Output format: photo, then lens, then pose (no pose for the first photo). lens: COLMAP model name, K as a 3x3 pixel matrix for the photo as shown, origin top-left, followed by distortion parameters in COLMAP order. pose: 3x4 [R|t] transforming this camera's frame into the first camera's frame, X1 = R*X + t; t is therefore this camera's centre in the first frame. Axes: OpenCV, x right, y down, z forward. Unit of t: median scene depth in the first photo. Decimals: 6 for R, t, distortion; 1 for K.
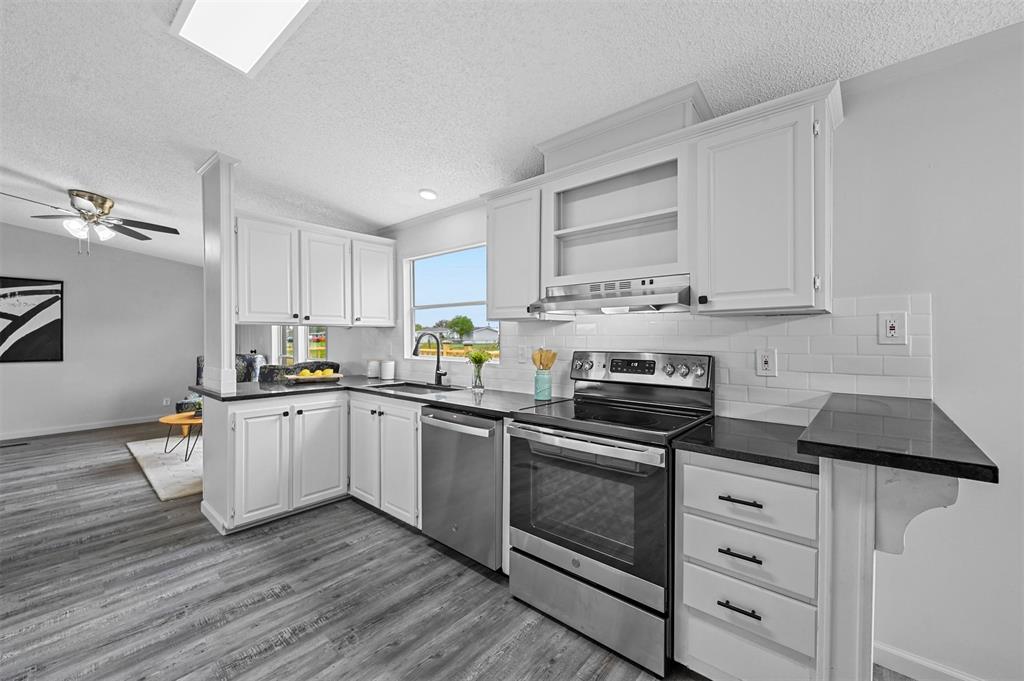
lens RADIAL K [[407.3, 0, 508.1], [0, 407.3, 338.3], [0, 0, 1]] dist [0.000691, 0.000692]
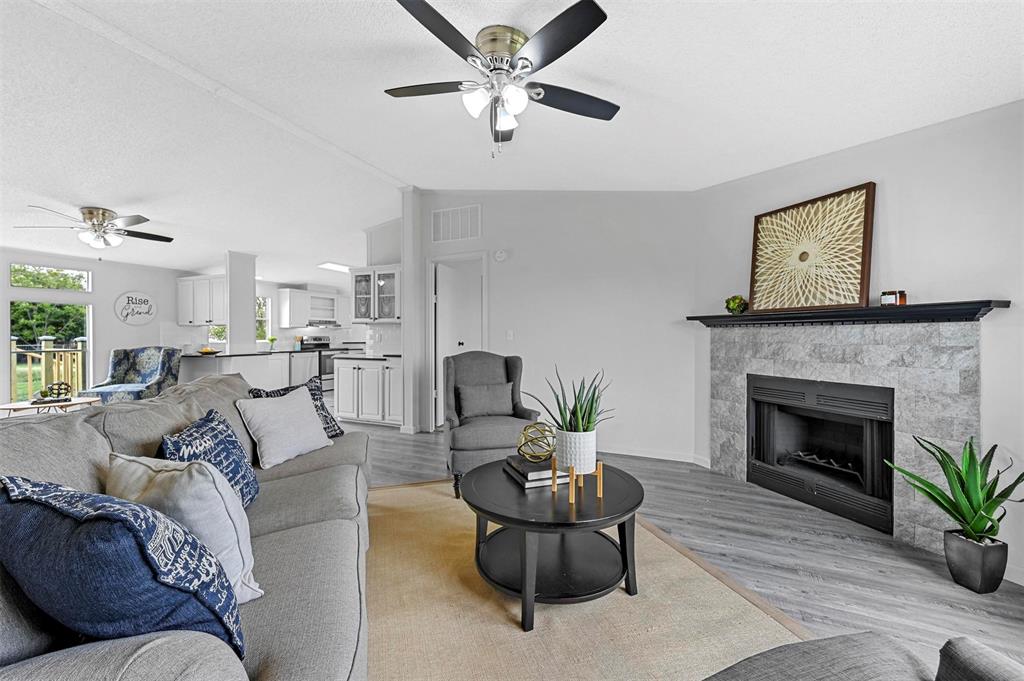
lens RADIAL K [[407.3, 0, 508.1], [0, 407.3, 338.3], [0, 0, 1]] dist [0.000691, 0.000692]
pose [[-0.295659, -0.000151, 0.955294, -3.339991], [0.009257, 0.999953, 0.003023, 0.046671], [-0.955249, 0.009737, -0.295643, 0.264806]]
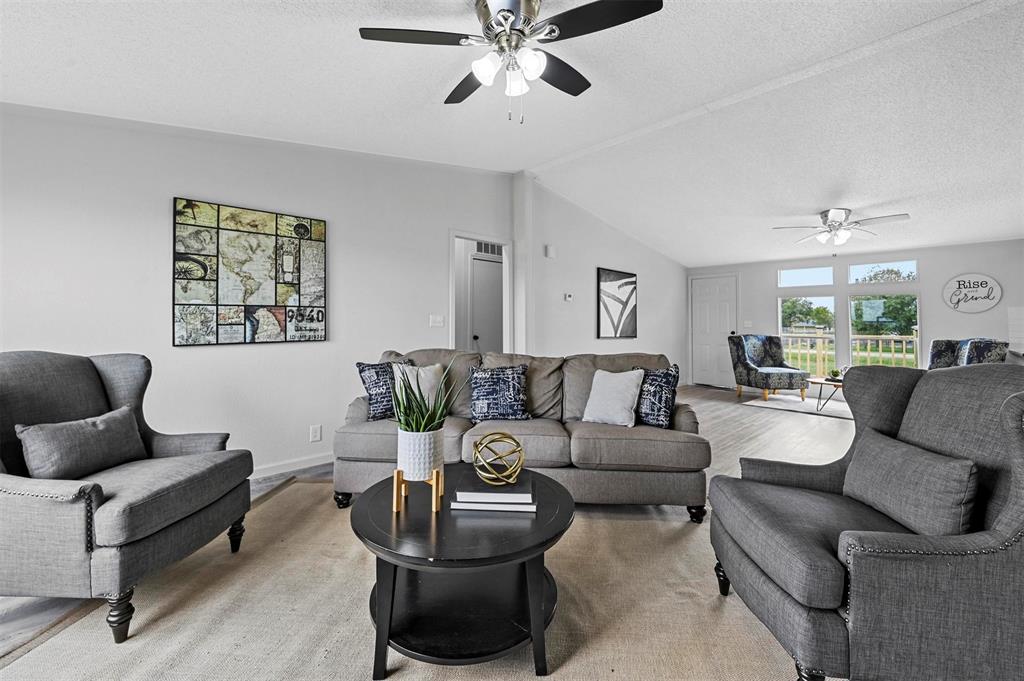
lens RADIAL K [[409.5, 0, 518.2], [0, 409.5, 312.4], [0, 0, 1]] dist [-0.000086, 0.000132]
pose [[0.995889, 0.006199, -0.090368, -2.542543], [-0.009473, 0.999312, -0.035846, 0.050252], [0.090084, 0.036555, 0.995263, -0.542758]]
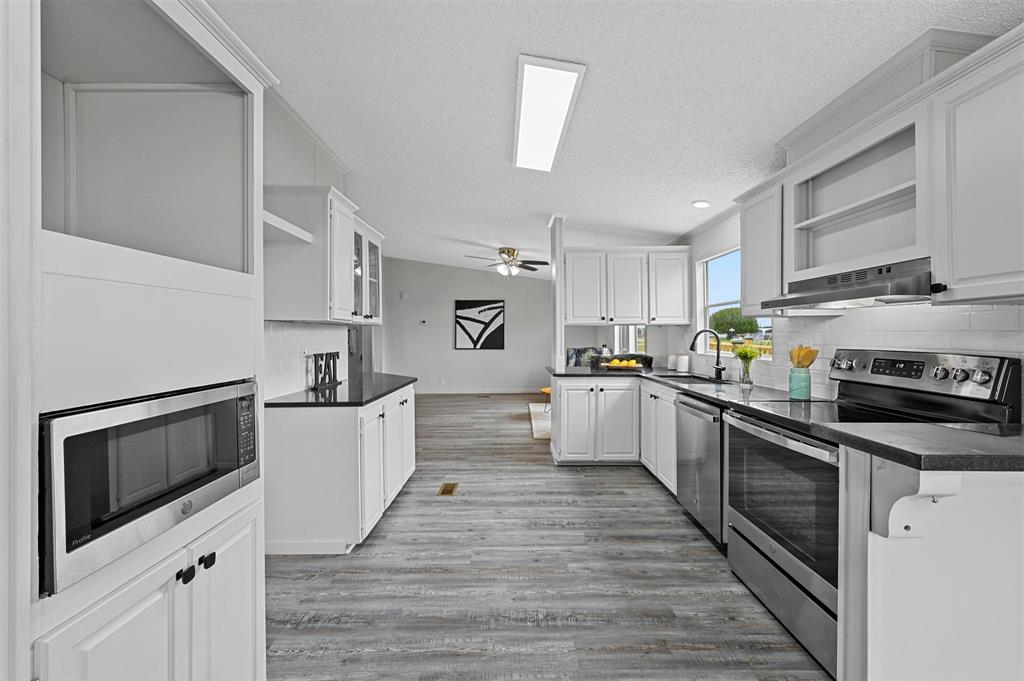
lens RADIAL K [[413.5, 0, 508.9], [0, 413.5, 335.0], [0, 0, 1]] dist [0.000185, 0.000116]
pose [[0.654435, -0.001669, -0.756116, 0.324647], [0.001494, 0.999998, -0.000914, 0.000352], [0.756117, -0.000531, 0.654437, -0.128747]]
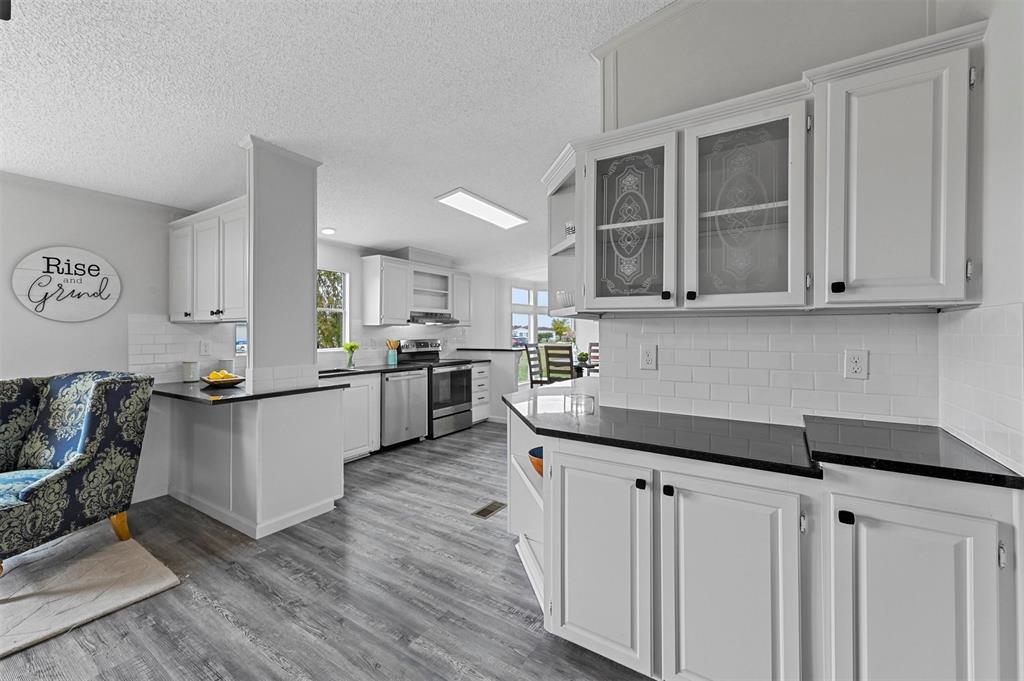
lens RADIAL K [[412.0, 0, 507.9], [0, 412.0, 330.4], [0, 0, 1]] dist [0.002434, 0.000541]
pose [[-0.138131, 0.008406, 0.990378, -1.758249], [0.007879, 0.999942, -0.007388, 0.000005], [-0.990383, 0.006783, -0.138190, 0.625939]]
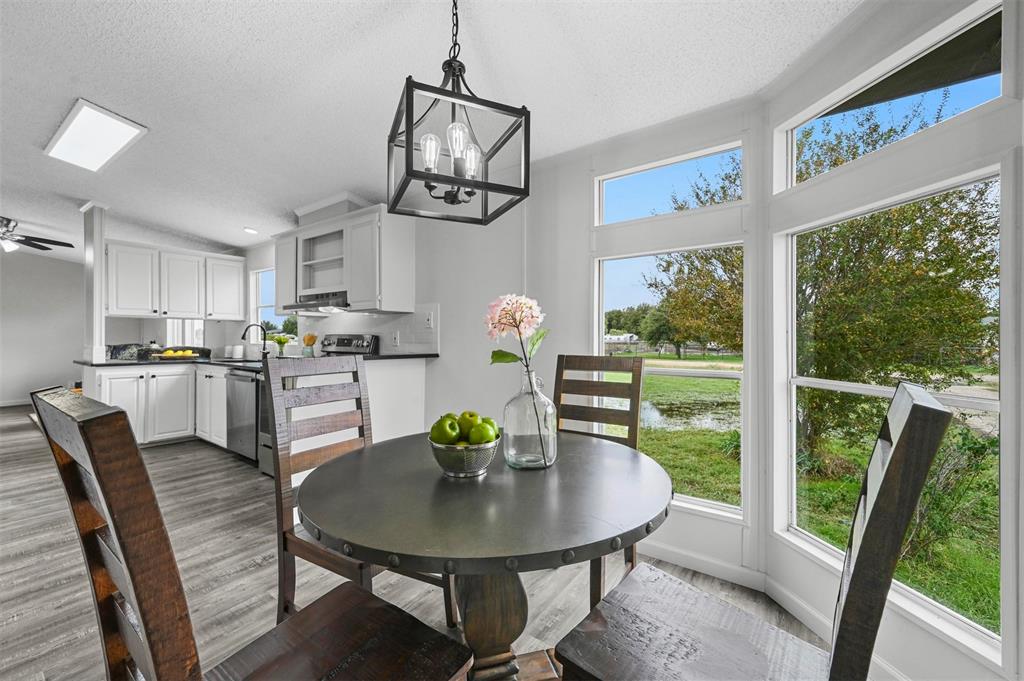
lens RADIAL K [[407.3, 0, 508.1], [0, 407.3, 338.3], [0, 0, 1]] dist [0.000691, 0.000692]
pose [[0.995575, 0.006596, 0.093738, 0.632776], [-0.006531, 0.999978, -0.000996, 0.036391], [-0.093742, 0.000379, 0.995596, -0.594993]]
